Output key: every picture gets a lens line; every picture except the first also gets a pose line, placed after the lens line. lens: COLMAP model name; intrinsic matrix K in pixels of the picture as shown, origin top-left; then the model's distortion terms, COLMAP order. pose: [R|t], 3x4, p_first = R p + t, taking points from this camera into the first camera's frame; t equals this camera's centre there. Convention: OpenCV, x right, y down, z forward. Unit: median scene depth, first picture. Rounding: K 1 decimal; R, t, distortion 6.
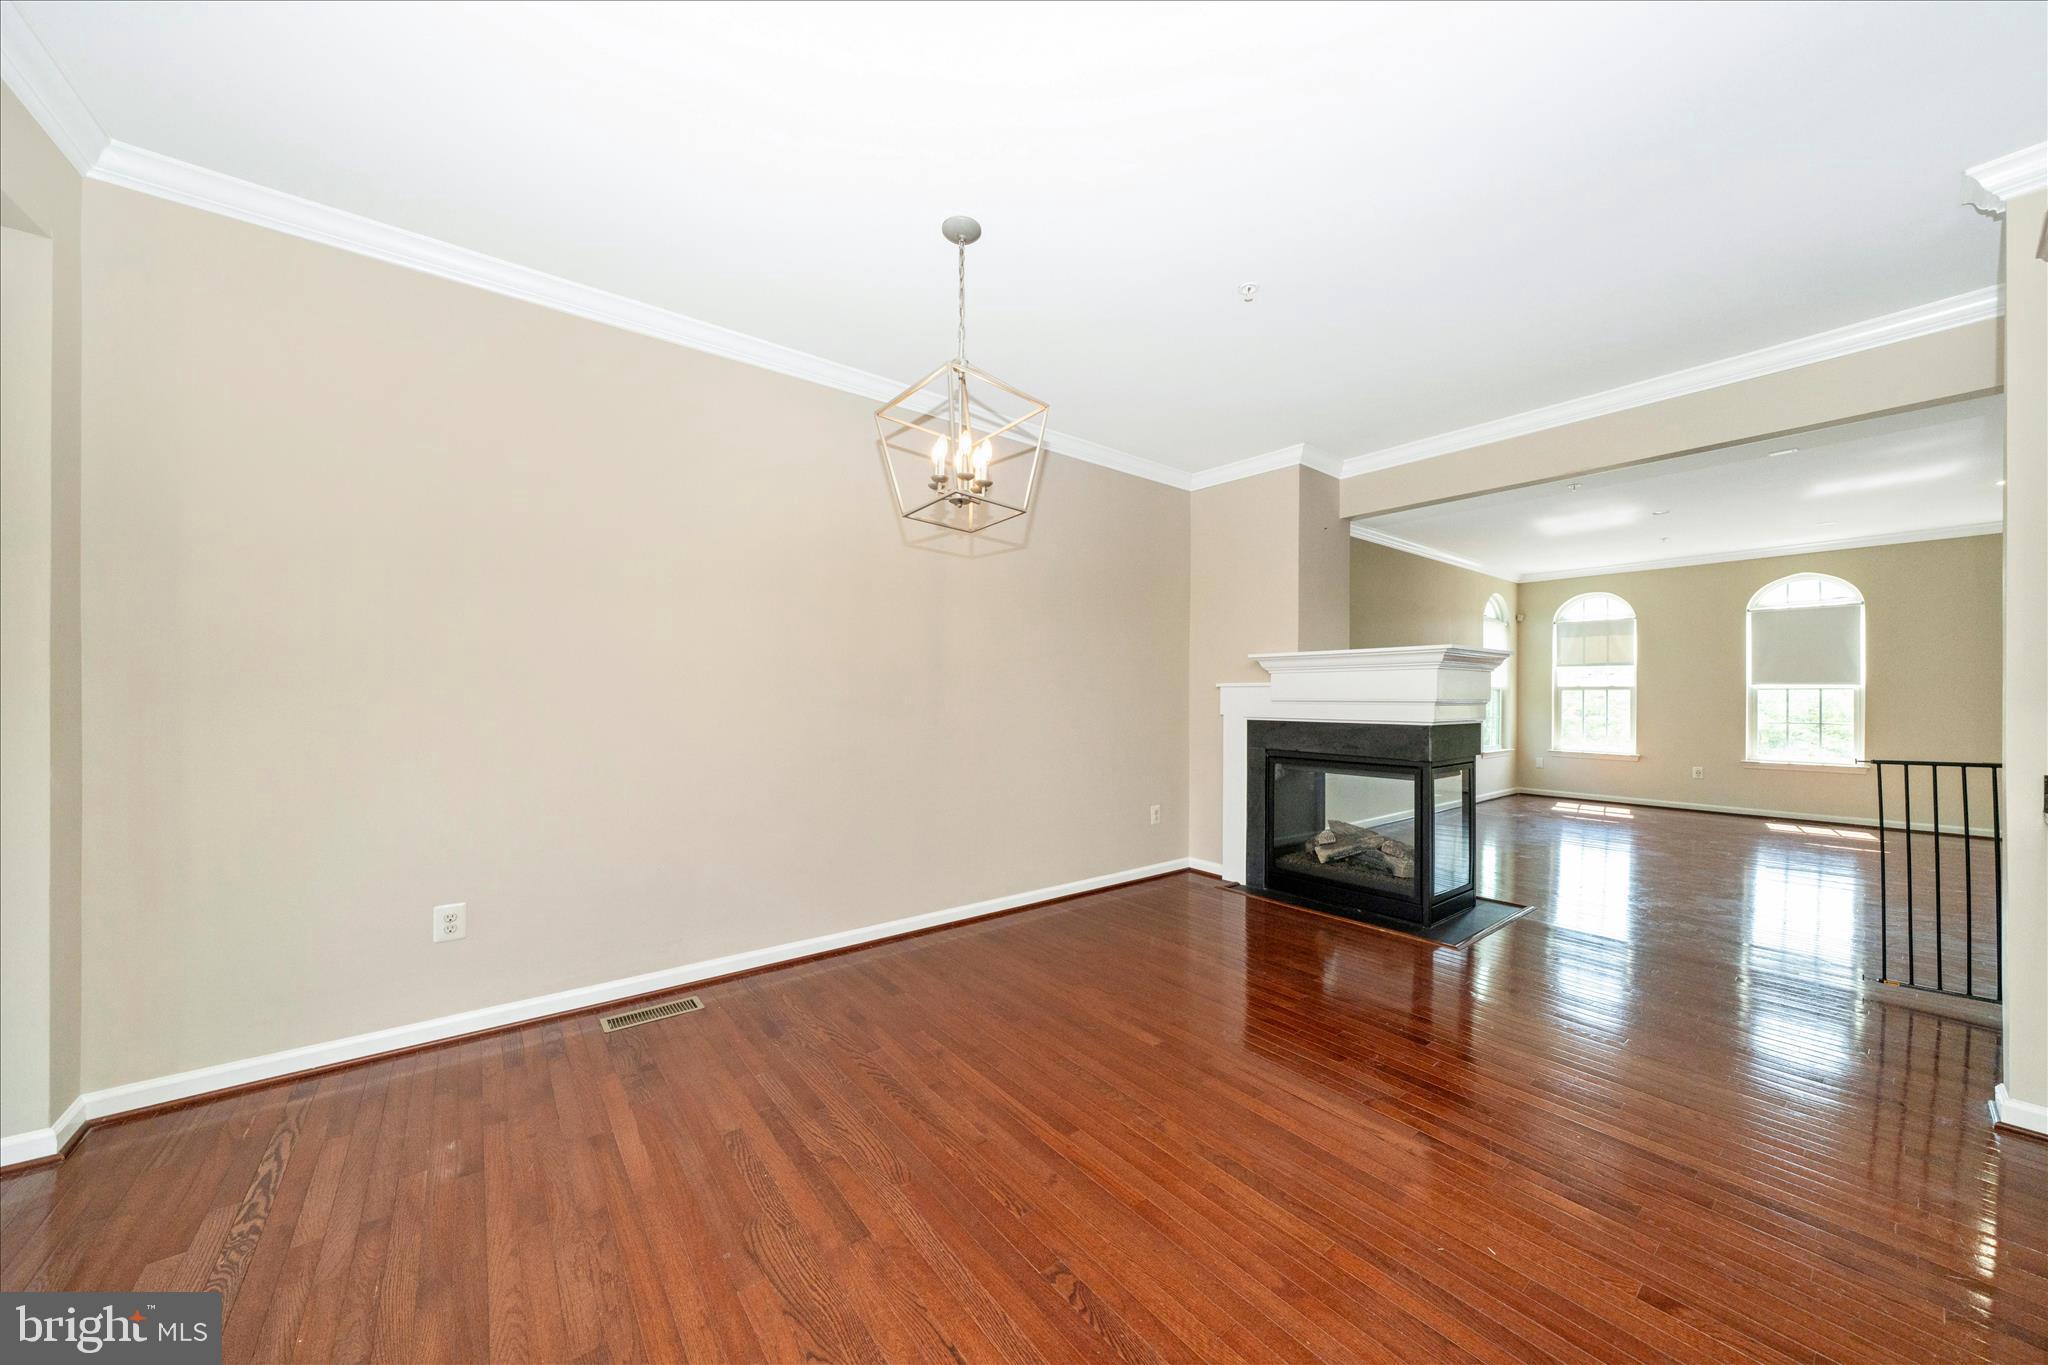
lens RADIAL K [[691.0, 0, 1004.8], [0, 691.0, 685.9], [0, 0, 1]] dist [-0.005331, 0.000074]
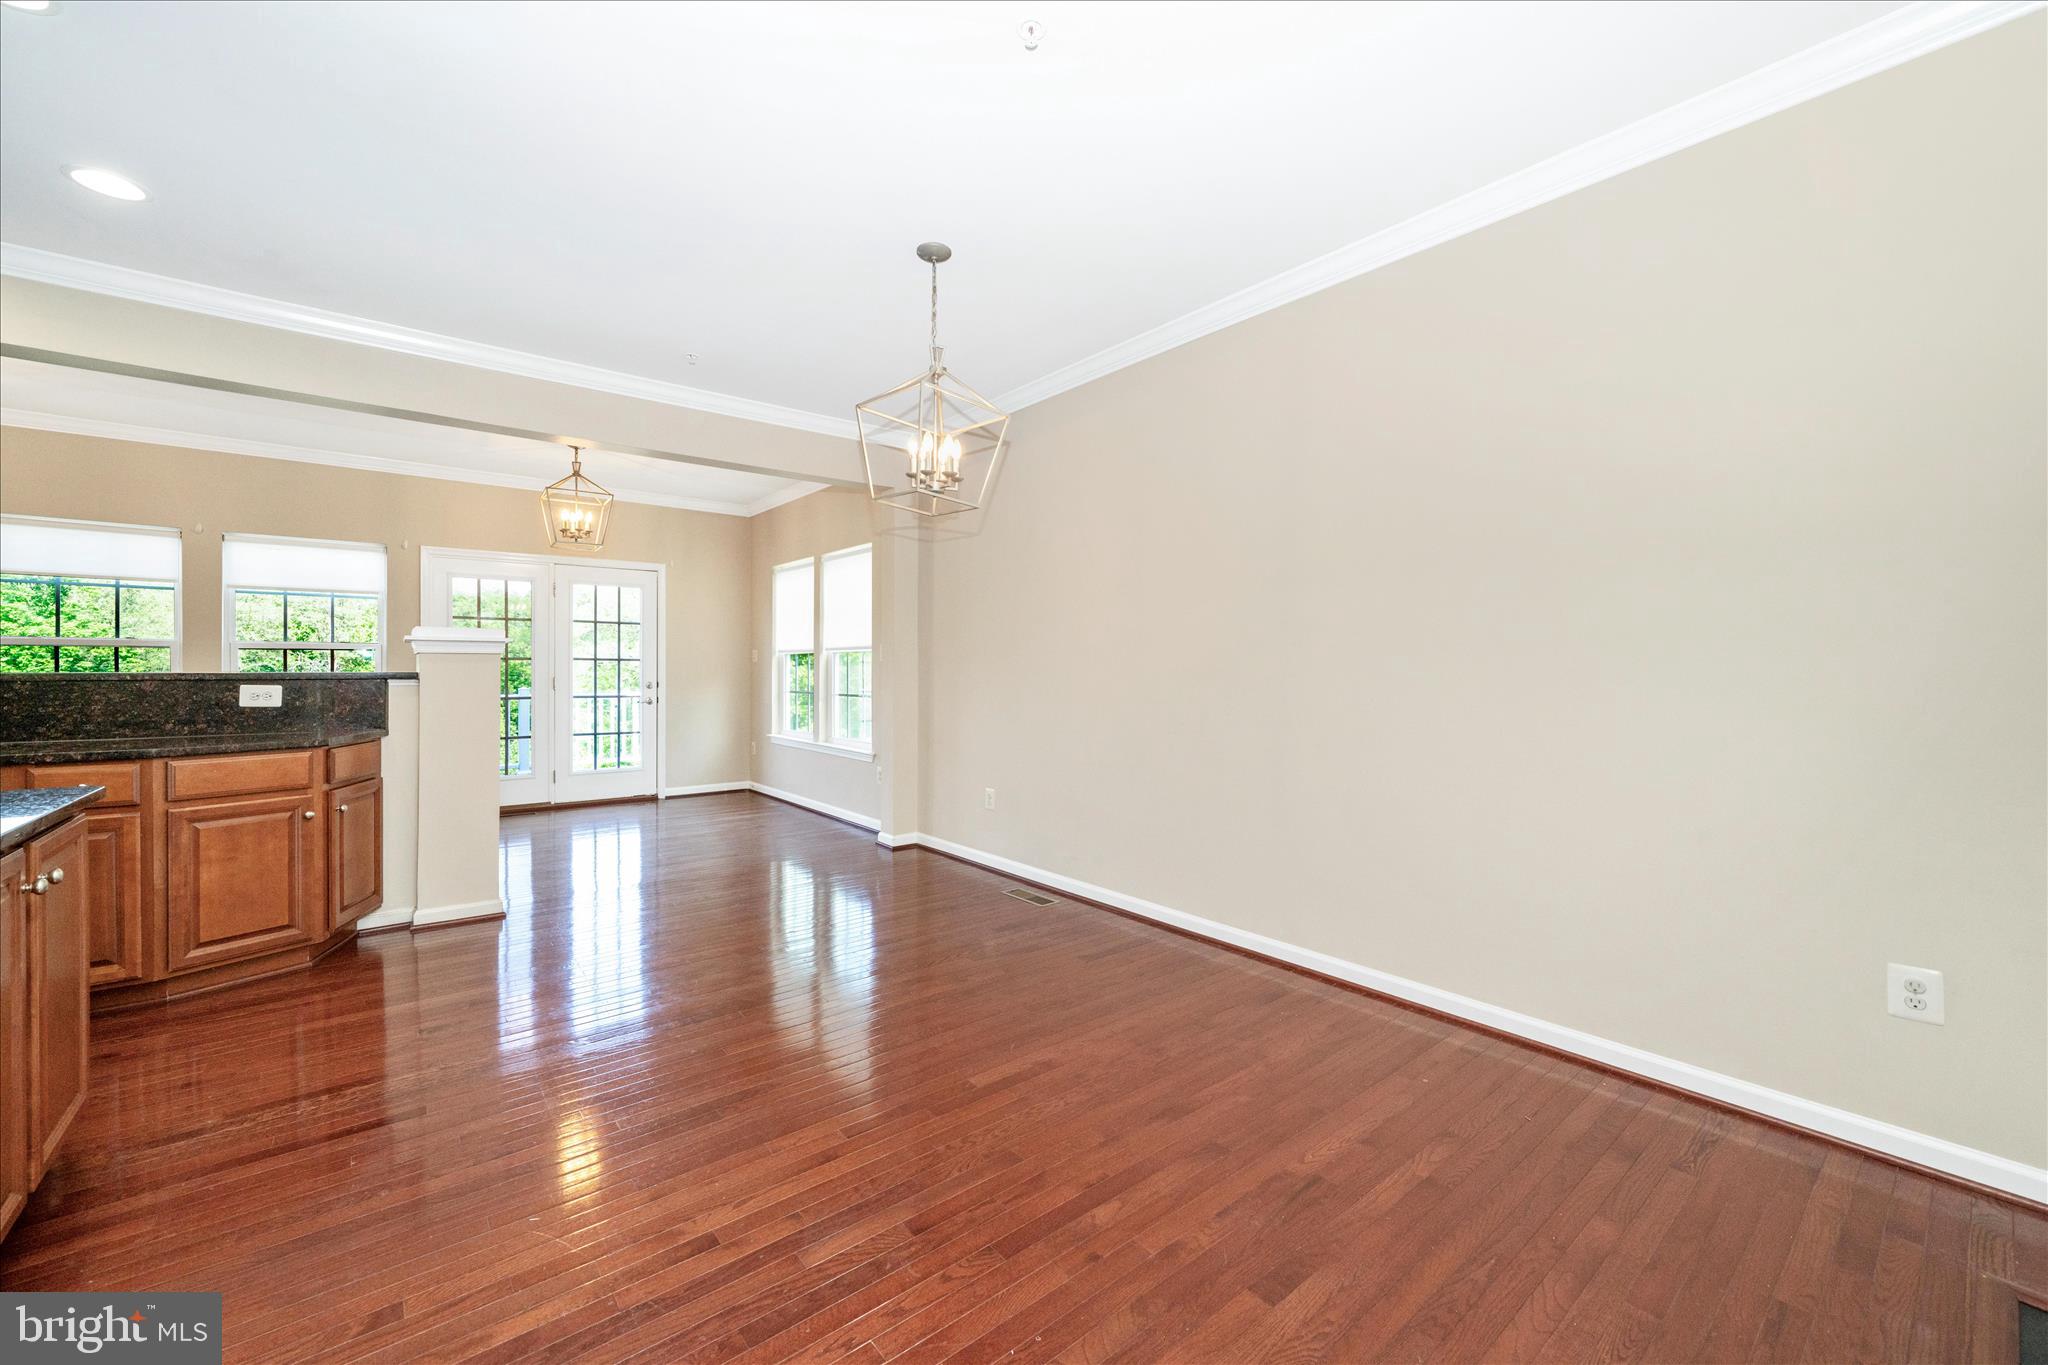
lens RADIAL K [[805.6, 0, 1024.0], [0, 805.6, 669.8], [0, 0, 1]] dist [-0.003545, 0.000990]
pose [[0.032667, -0.007331, -0.999439, 0.724152], [0.002927, 0.999970, -0.007239, 0.023396], [0.999462, -0.002688, 0.032687, 0.619082]]
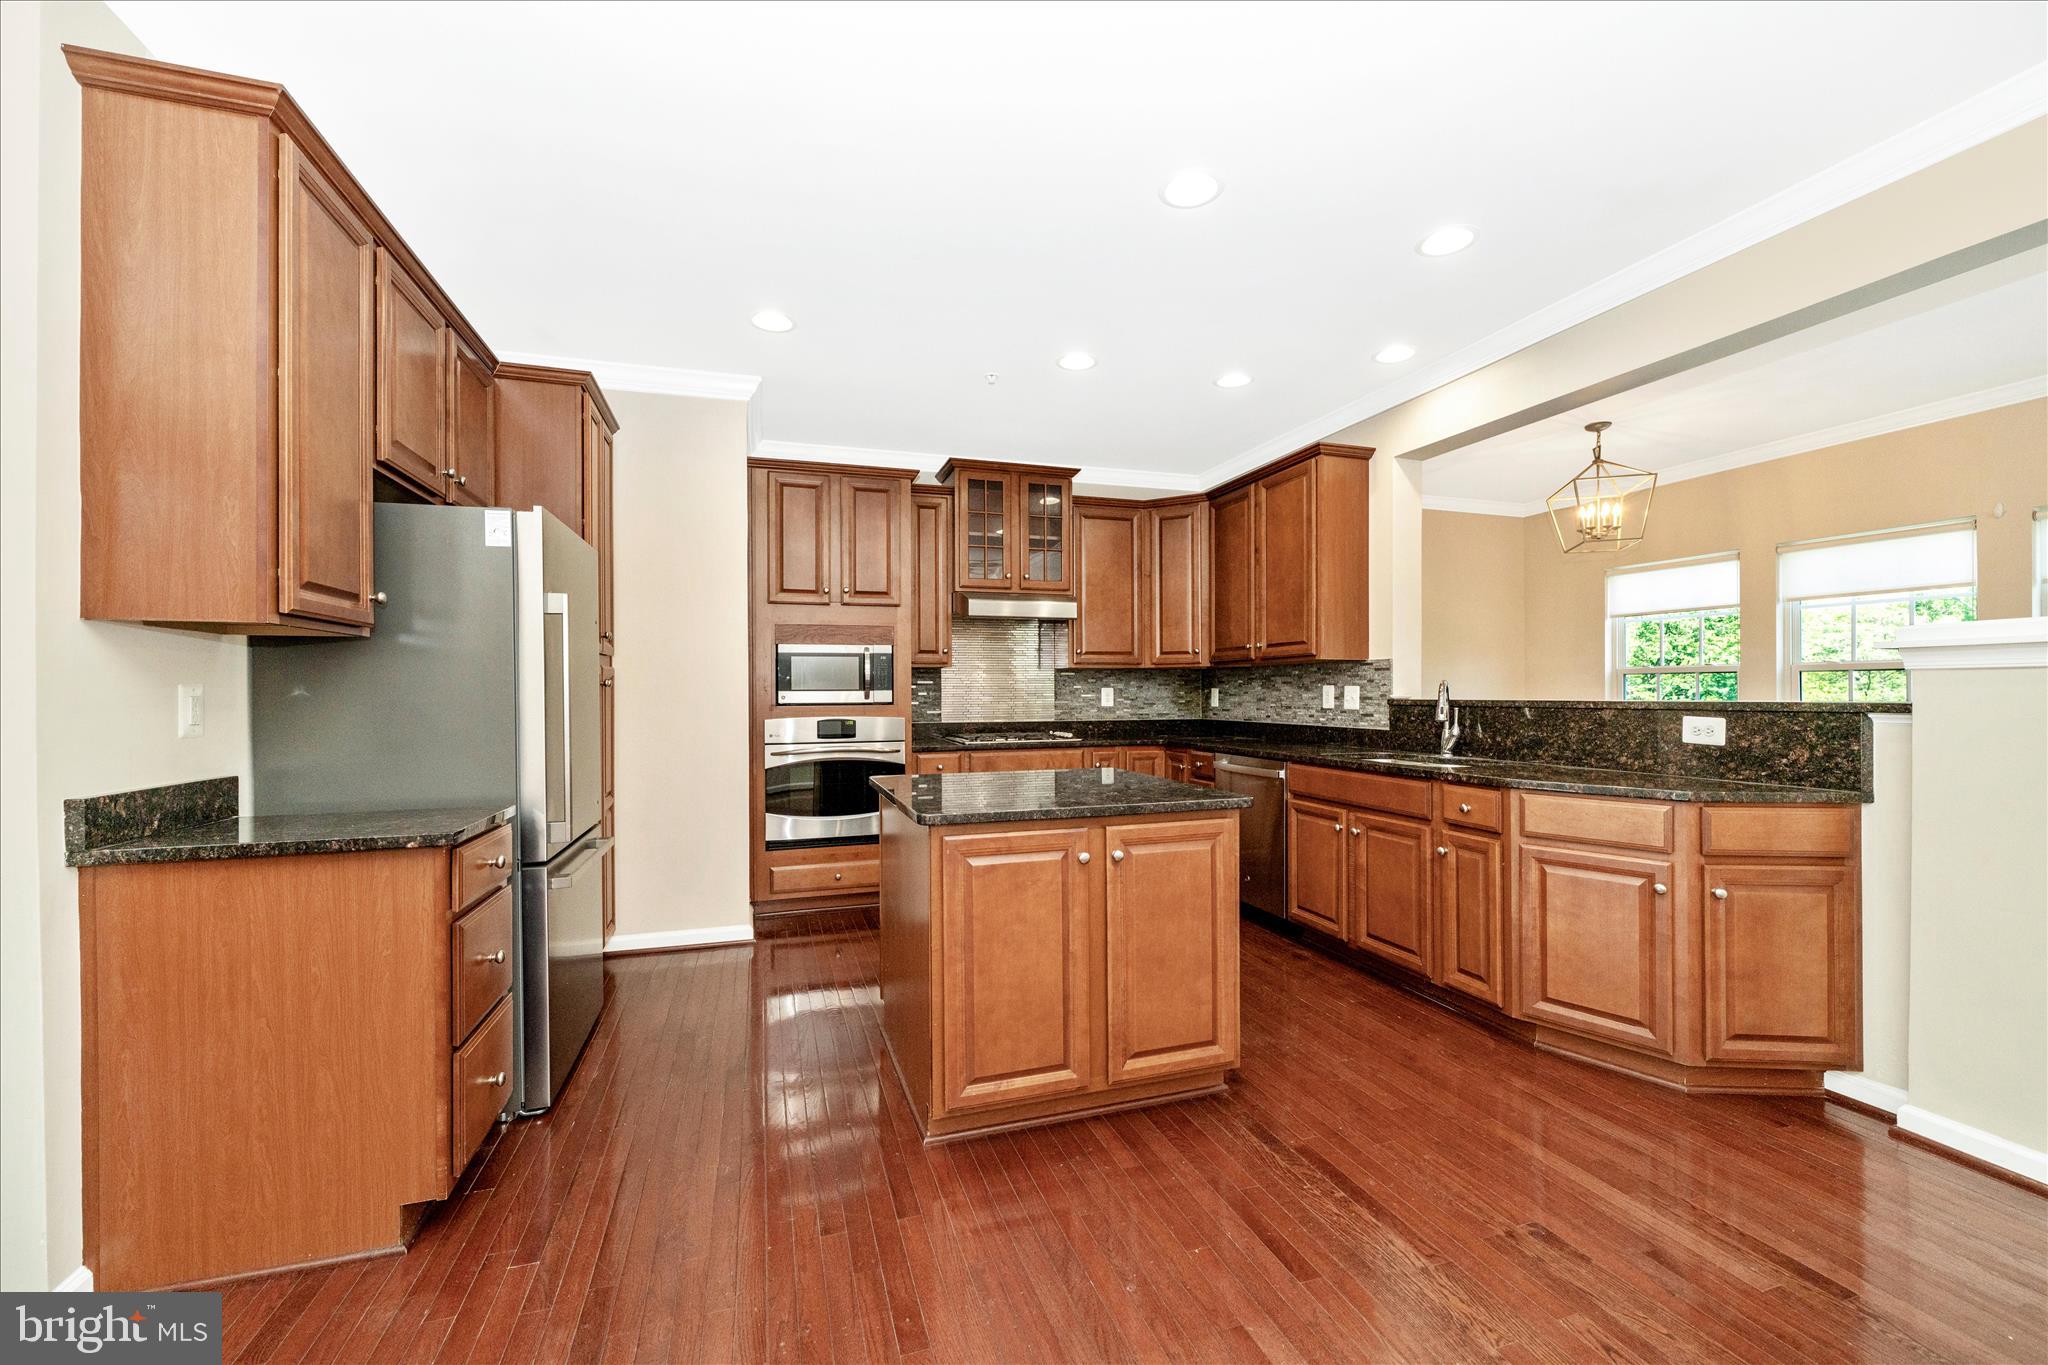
lens RADIAL K [[805.6, 0, 1012.8], [0, 805.6, 692.3], [0, 0, 1]] dist [-0.003545, 0.000990]
pose [[-0.940909, -0.003406, 0.338642, 0.173696], [-0.005188, 0.999977, -0.004357, 0.016479], [-0.338620, -0.005856, -0.940905, 0.672186]]
